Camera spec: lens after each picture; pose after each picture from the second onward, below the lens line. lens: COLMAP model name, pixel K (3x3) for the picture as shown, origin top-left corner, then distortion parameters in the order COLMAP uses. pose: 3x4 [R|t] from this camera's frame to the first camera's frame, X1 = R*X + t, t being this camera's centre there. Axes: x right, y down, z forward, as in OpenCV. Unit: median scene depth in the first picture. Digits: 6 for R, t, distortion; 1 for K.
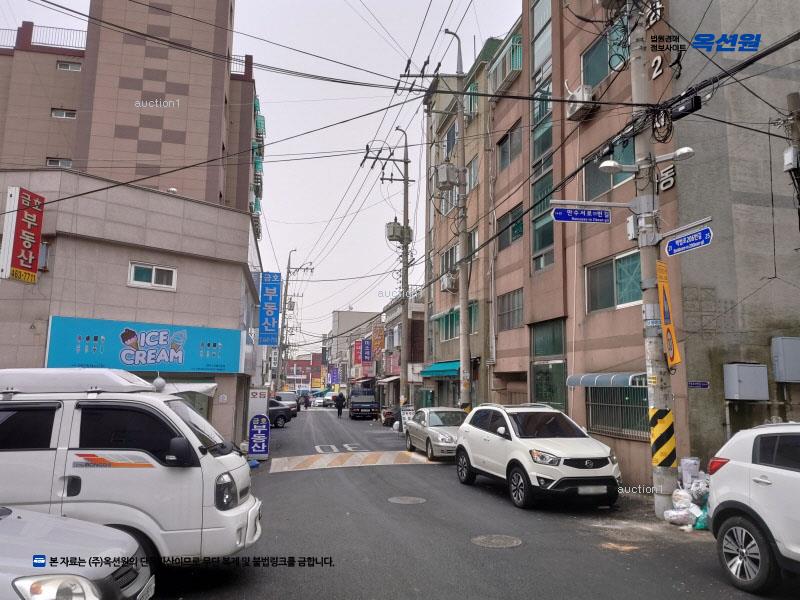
lens RADIAL K [[601.6, 0, 400.0], [0, 601.6, 300.0], [0, 0, 1]] dist [0.084975, -0.103066]
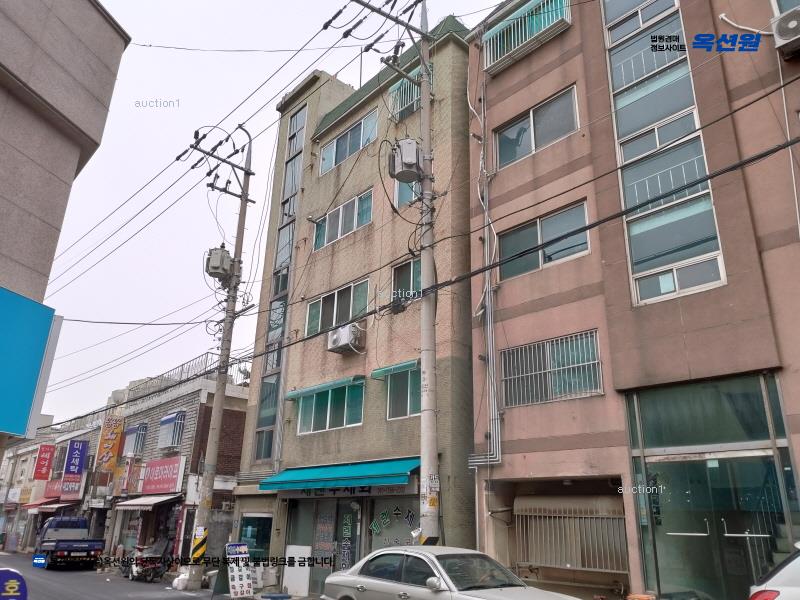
lens RADIAL K [[601.6, 0, 400.0], [0, 601.6, 300.0], [0, 0, 1]] dist [0.084975, -0.103066]
pose [[0.863332, 0.183765, 0.469988, -0.144382], [-0.083370, 0.970480, -0.226312, 0.059984], [-0.497702, 0.156200, 0.853167, 0.343139]]
